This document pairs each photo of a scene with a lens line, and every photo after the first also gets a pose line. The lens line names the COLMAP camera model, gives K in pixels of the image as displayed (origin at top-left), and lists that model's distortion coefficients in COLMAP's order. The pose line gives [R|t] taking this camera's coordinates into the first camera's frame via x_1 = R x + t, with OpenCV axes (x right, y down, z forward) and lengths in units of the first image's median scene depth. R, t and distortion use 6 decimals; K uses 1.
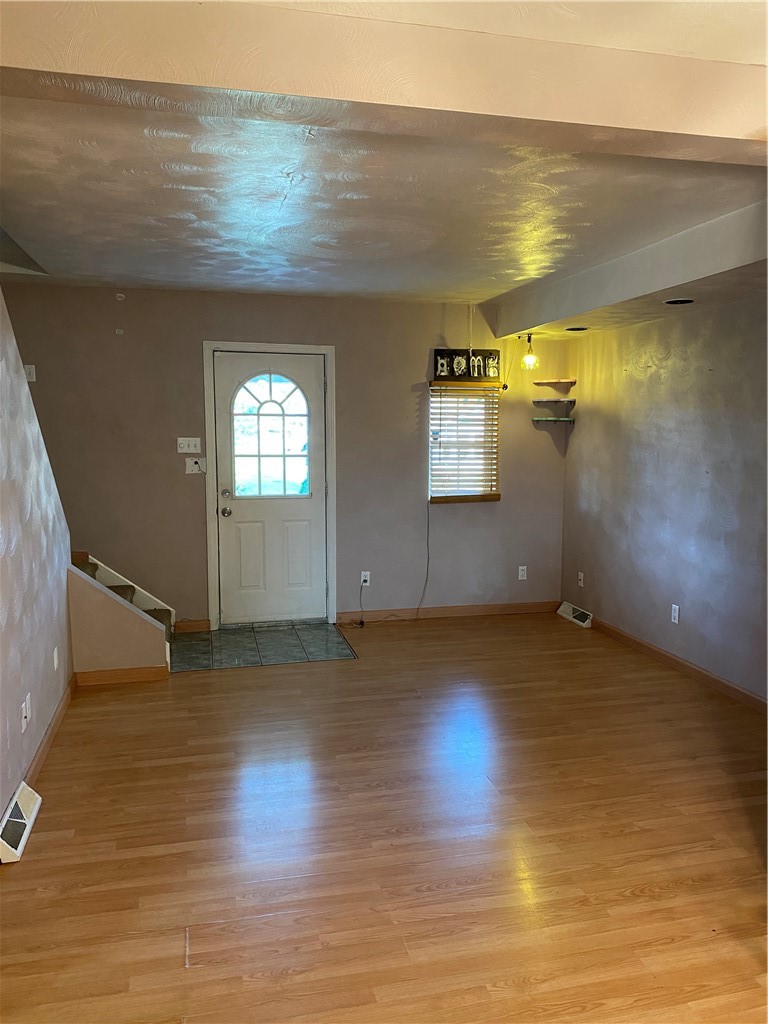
lens RADIAL K [[787.2, 0, 386.4], [0, 787.2, 513.9], [0, 0, 1]] dist [0.046543, -0.042271]
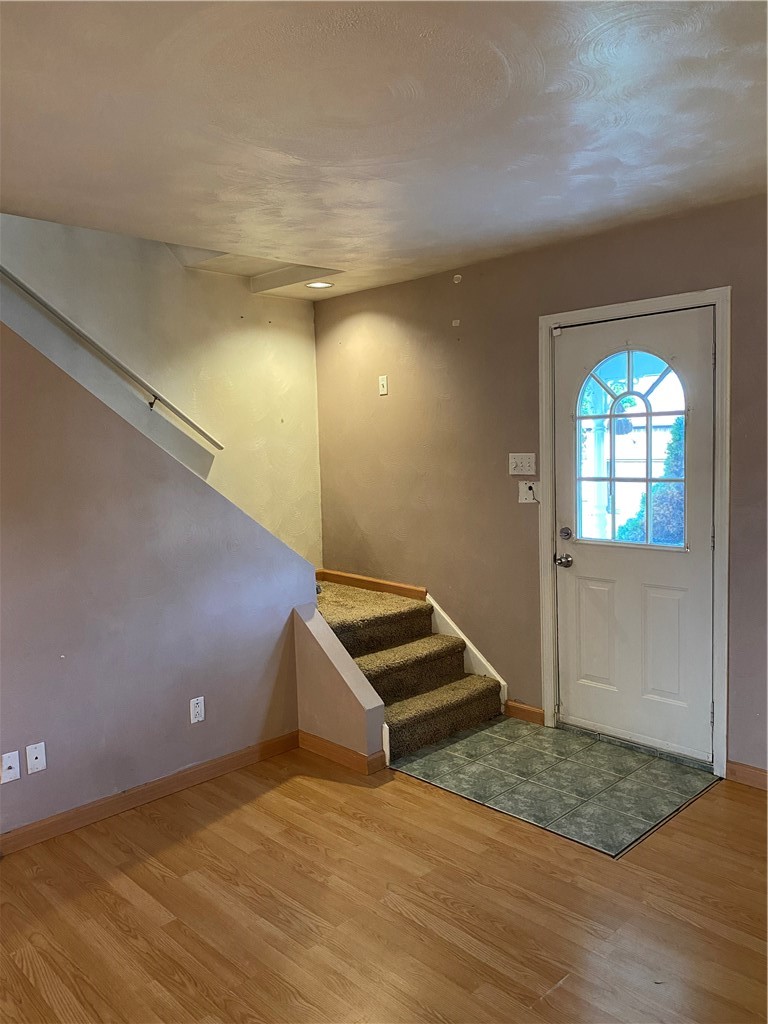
lens RADIAL K [[787.2, 0, 382.8], [0, 787.2, 509.9], [0, 0, 1]] dist [0.046543, -0.042271]
pose [[0.497712, 0.050722, -0.865858, 0.312803], [-0.065733, 0.997623, 0.020657, -0.051053], [0.864848, 0.046634, 0.499863, 0.524213]]
